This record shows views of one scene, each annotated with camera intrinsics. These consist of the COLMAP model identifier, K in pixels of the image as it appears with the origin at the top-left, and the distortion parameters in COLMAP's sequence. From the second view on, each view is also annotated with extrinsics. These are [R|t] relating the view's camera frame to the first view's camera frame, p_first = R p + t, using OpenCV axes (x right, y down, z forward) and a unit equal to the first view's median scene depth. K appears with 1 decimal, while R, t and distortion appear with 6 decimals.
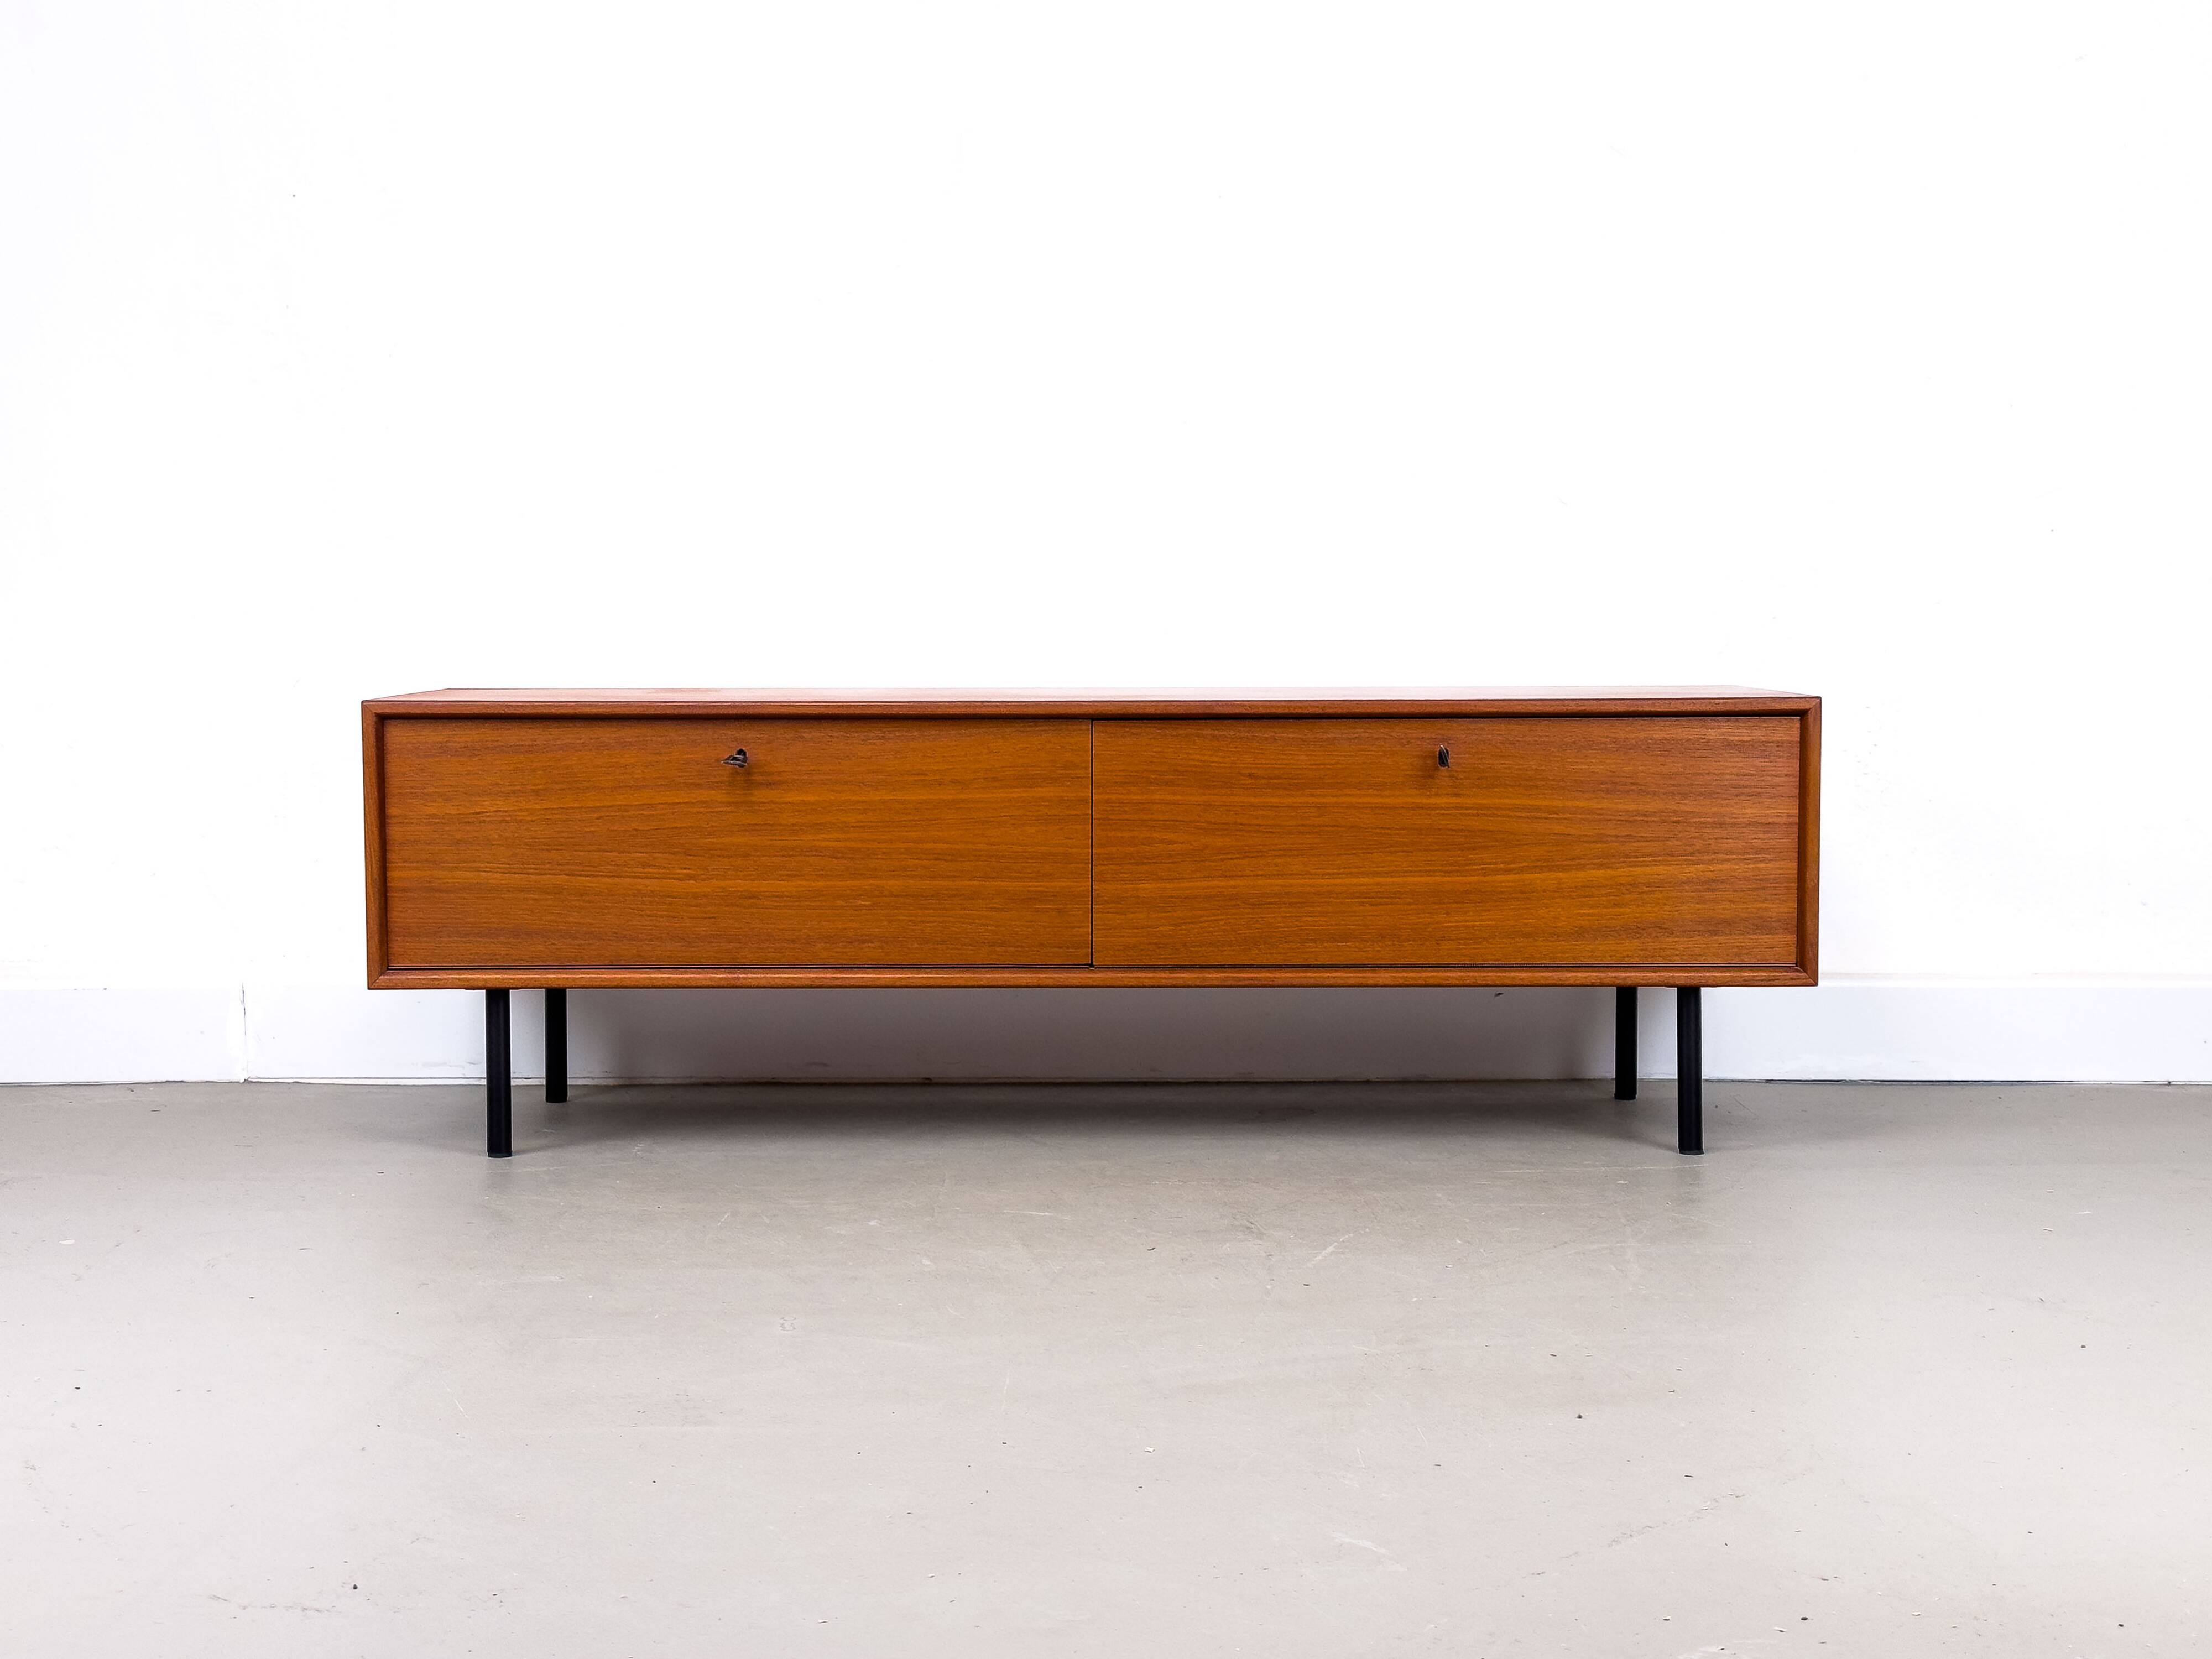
lens RADIAL K [[3097.3, 0, 1087.9], [0, 3097.3, 832.4], [0, 0, 1]] dist [0.115130, 0.000000]
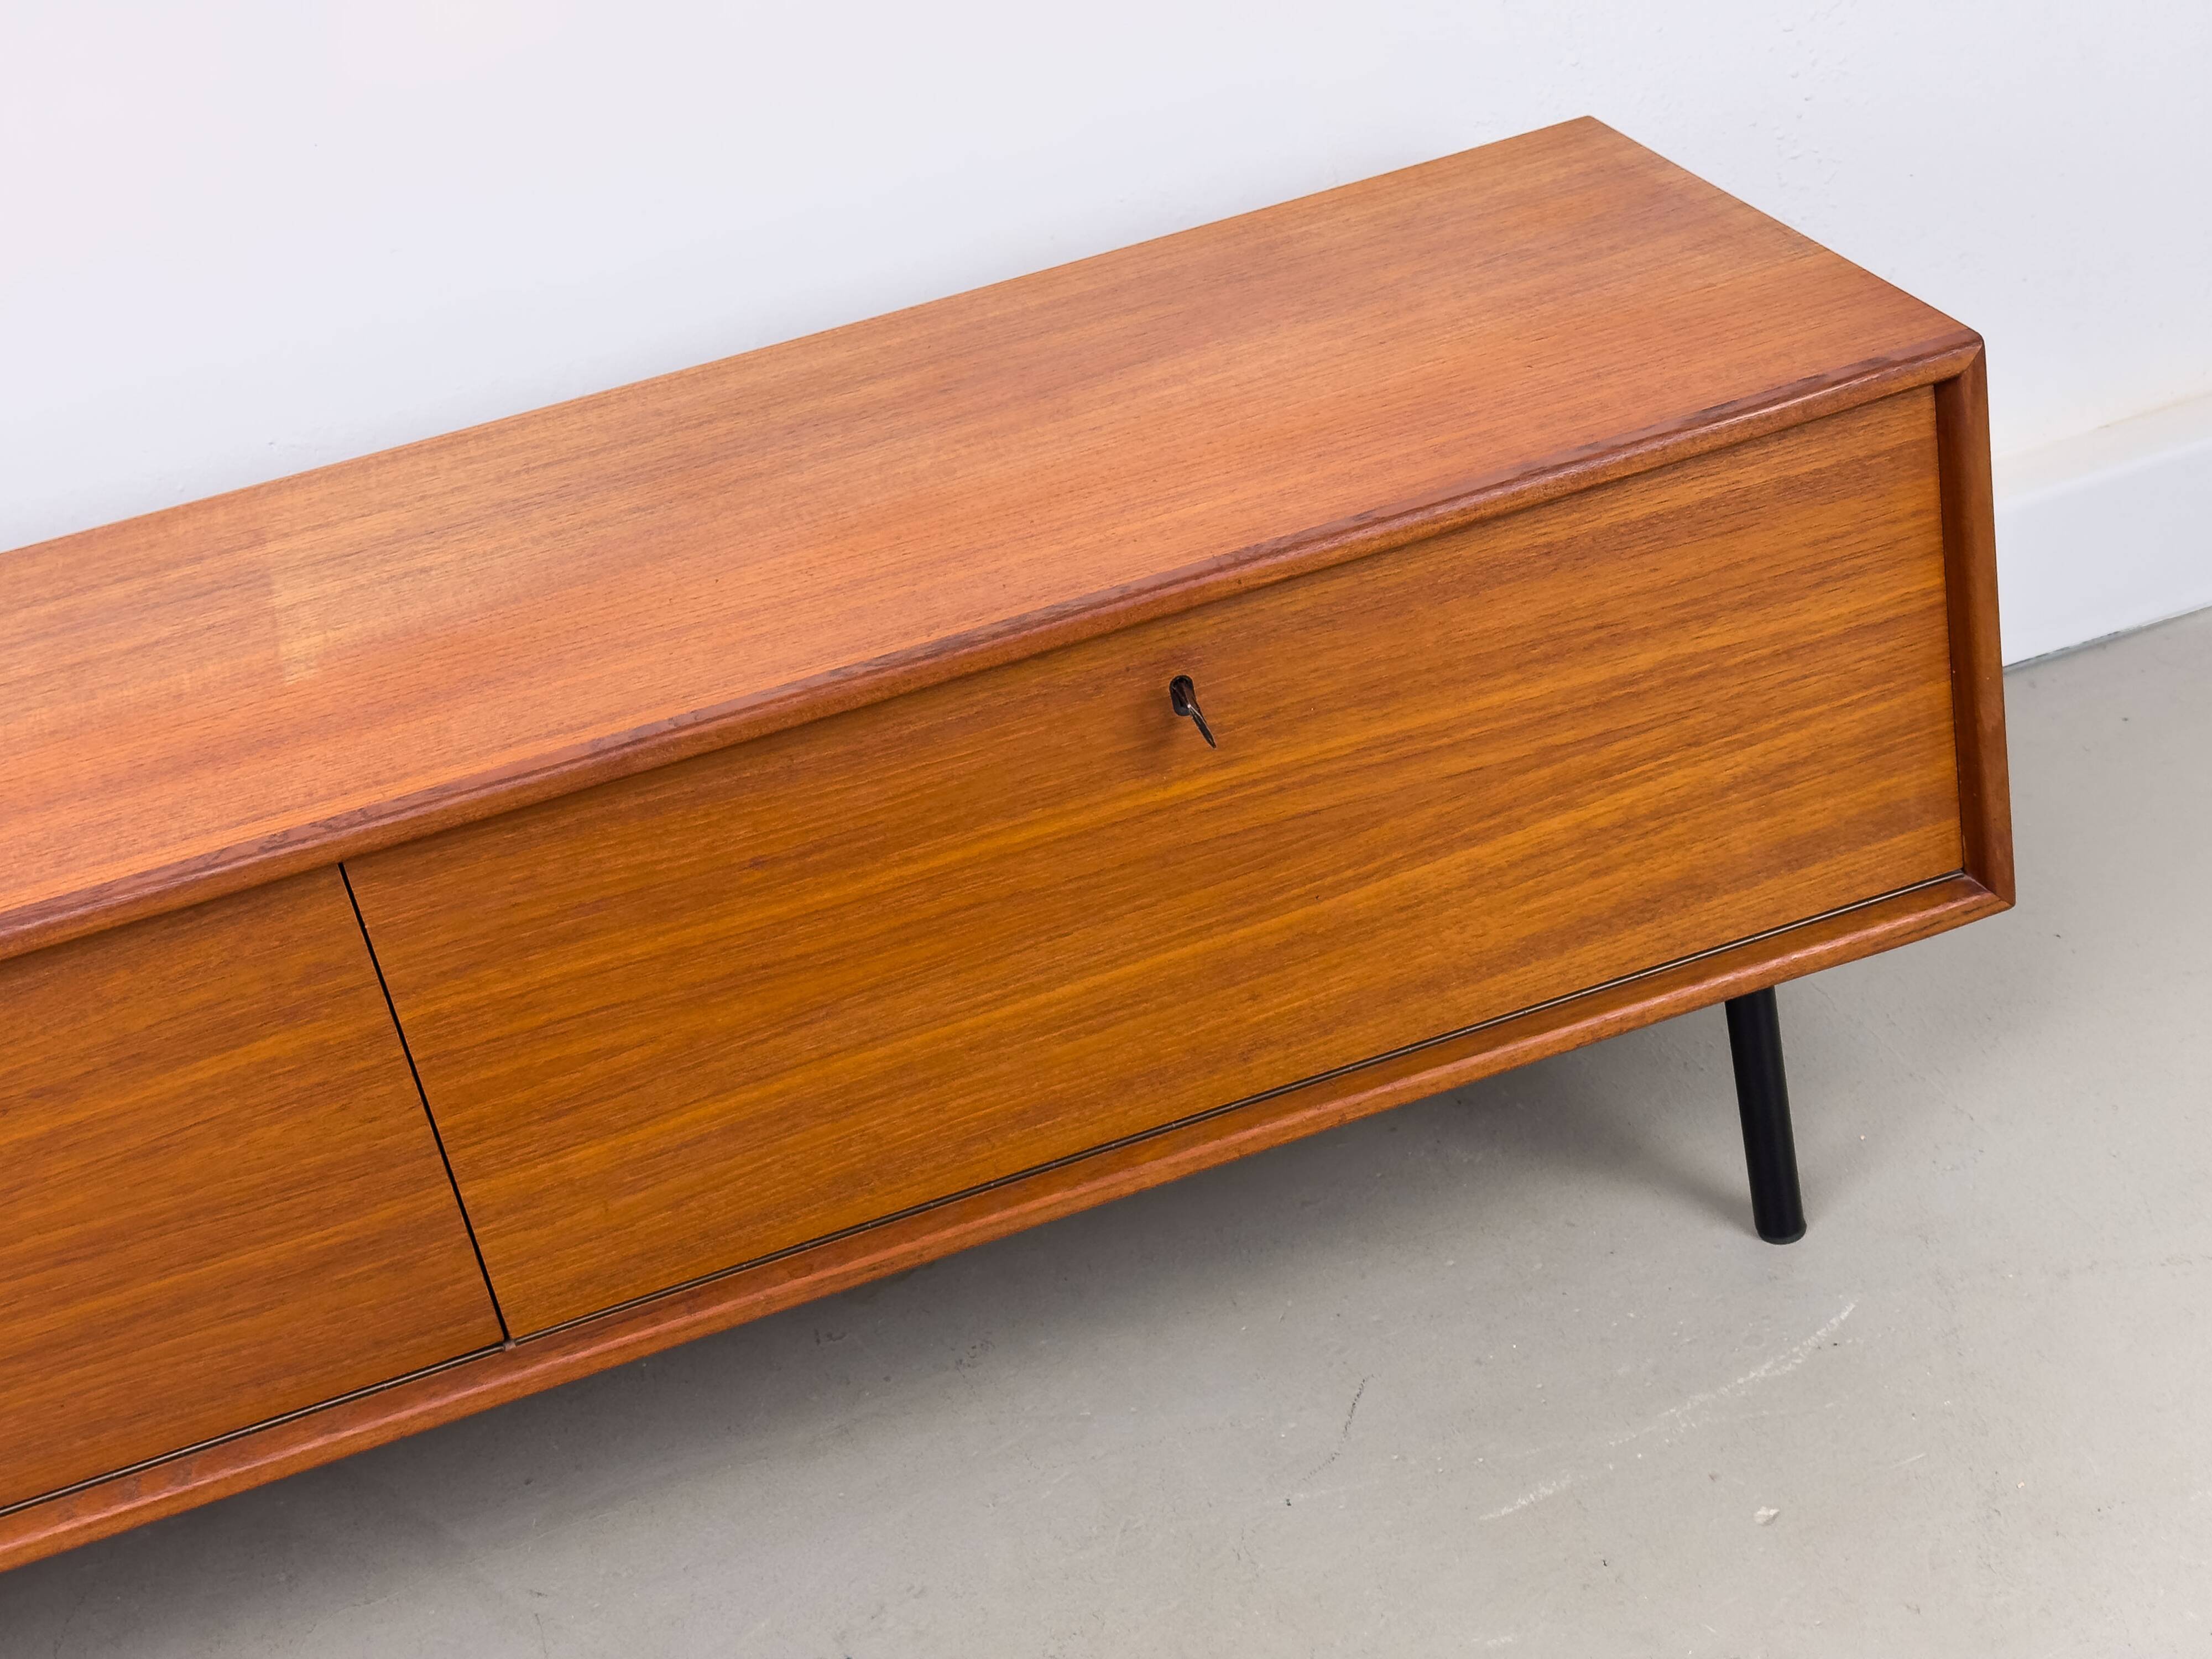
lens RADIAL K [[3083.5, 0, 1122.1], [0, 3083.5, 801.1], [0, 0, 1]] dist [0.115010, 0.000000]
pose [[0.943847, -0.288056, 0.161794, 0.033949], [0.200876, 0.889143, 0.411185, -0.186731], [-0.262302, -0.355595, 0.897078, 0.615848]]
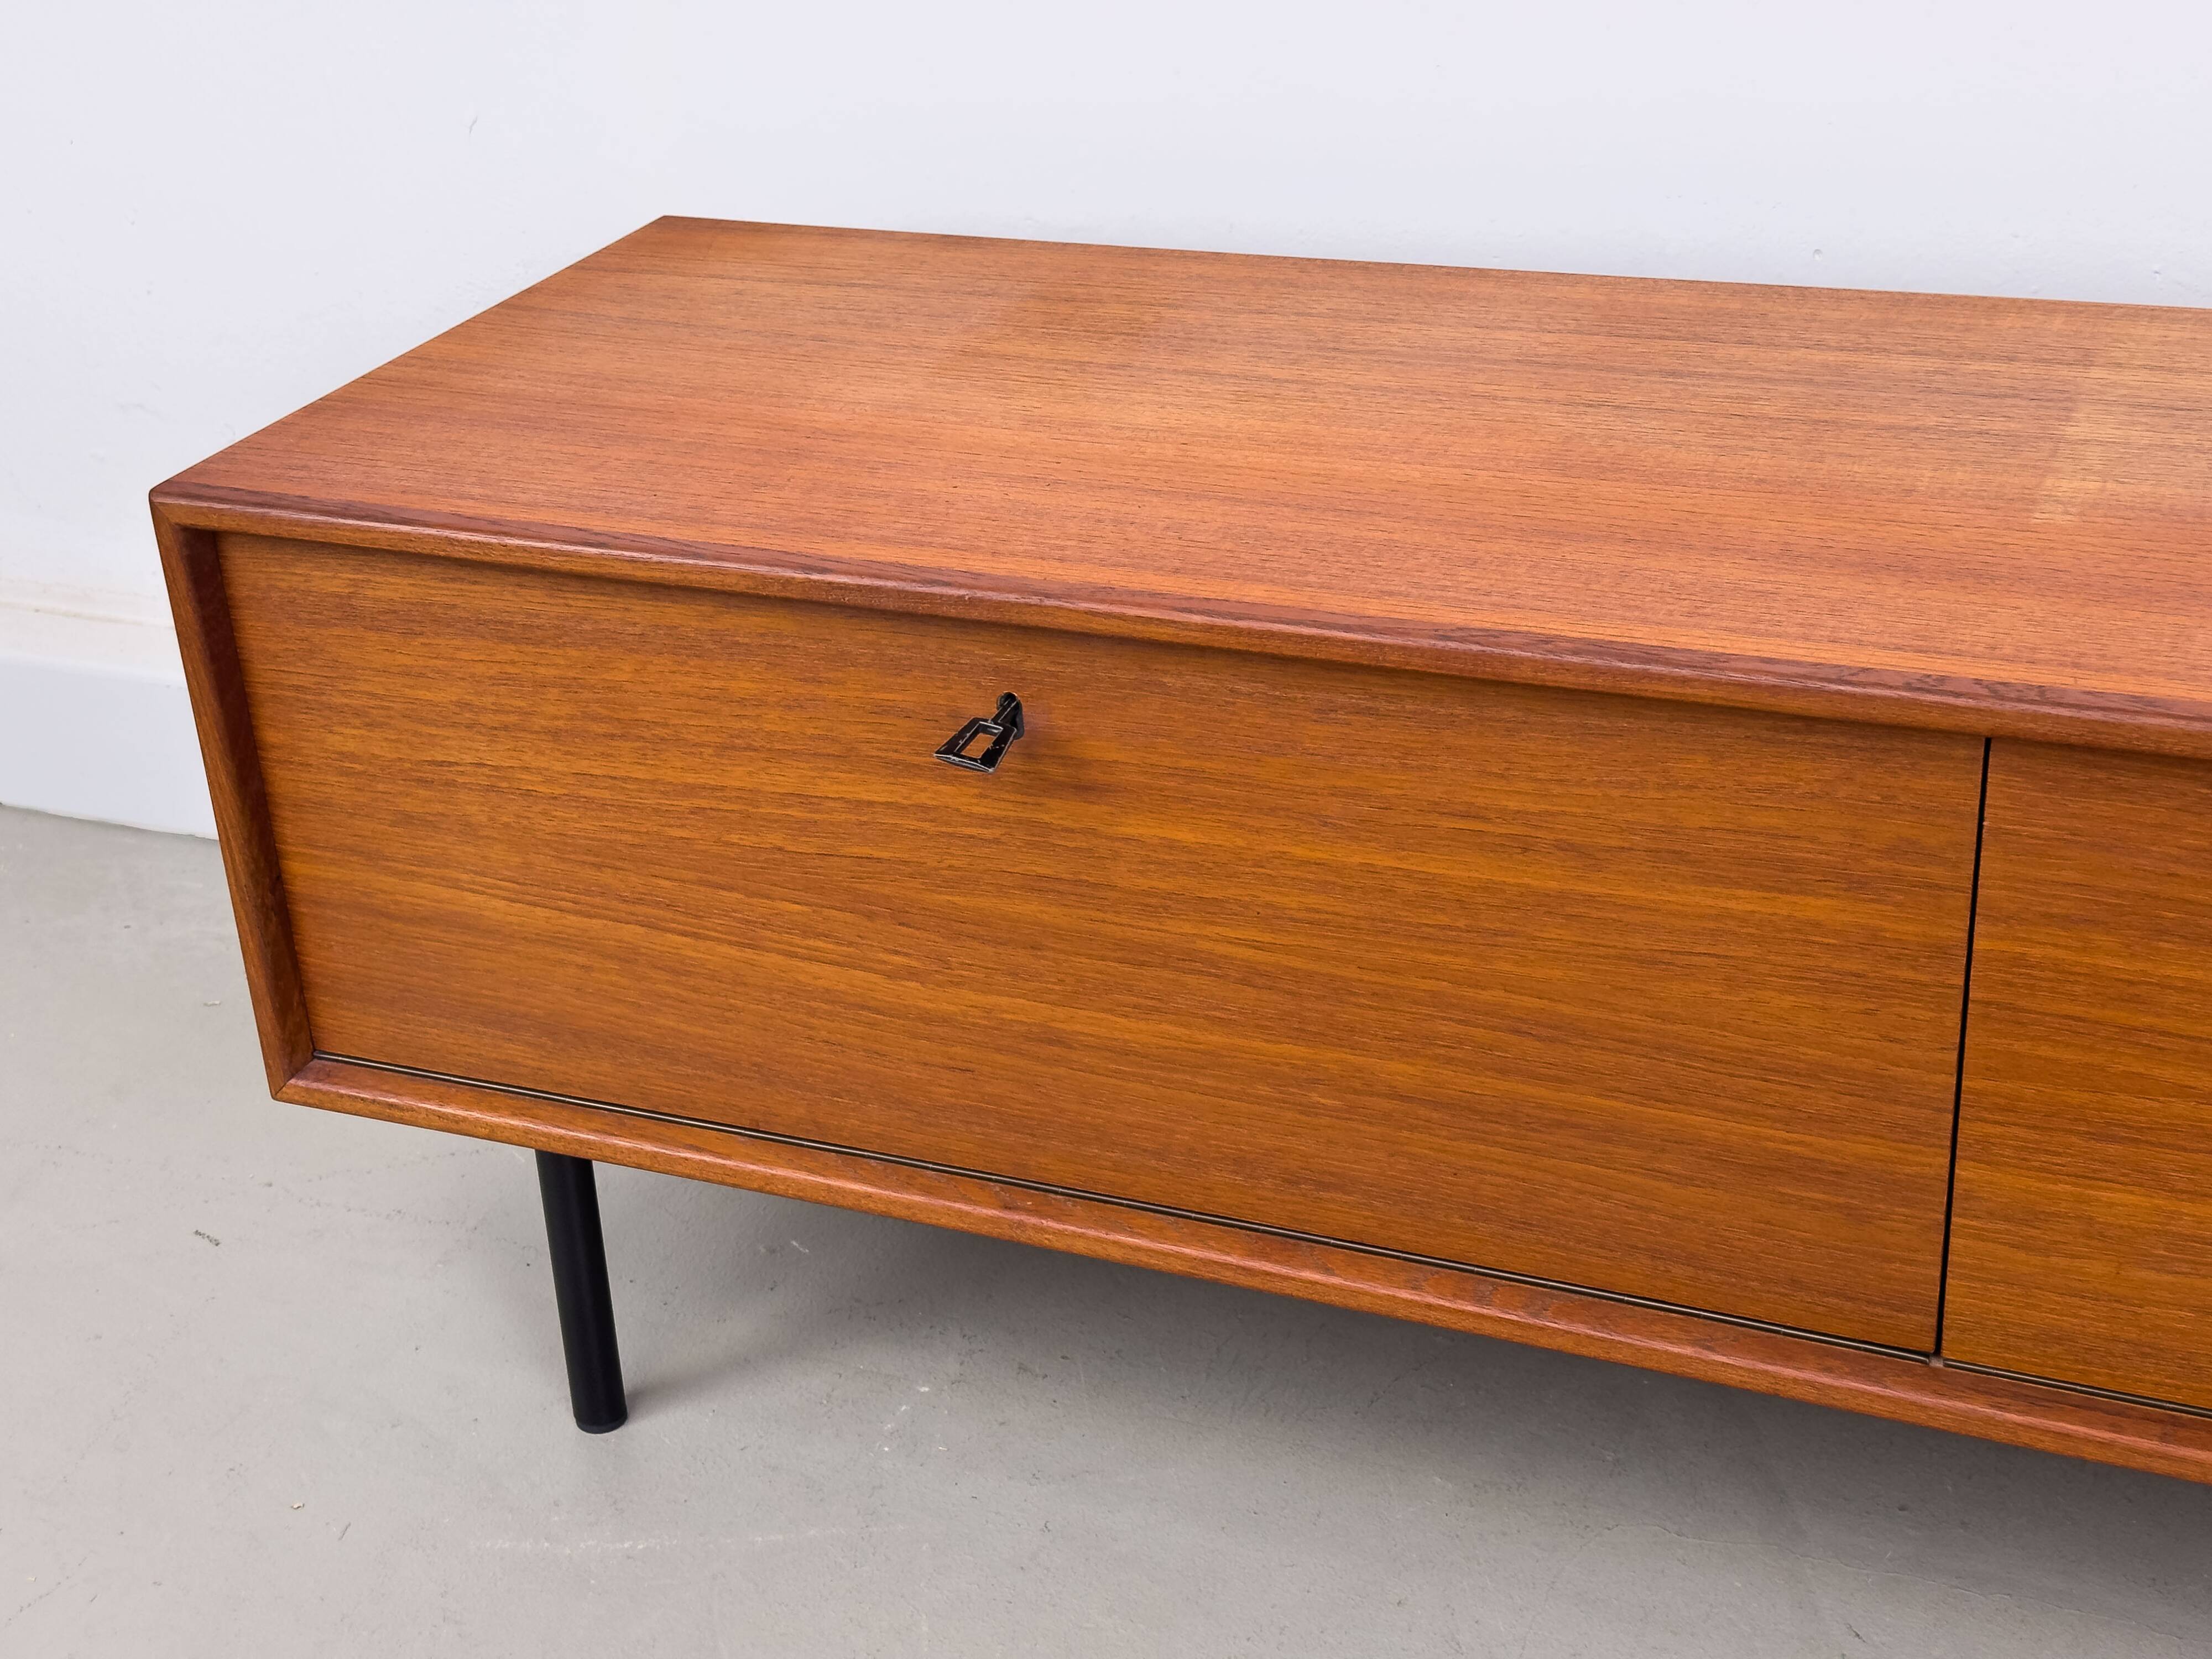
lens RADIAL K [[3083.5, 0, 1075.2], [0, 3083.5, 836.4], [0, 0, 1]] dist [0.115010, 0.000000]
pose [[0.918827, 0.132423, -0.371782, 0.036048], [0.024211, 0.921340, 0.388003, -0.154886], [0.393918, -0.365508, 0.843346, 0.681595]]
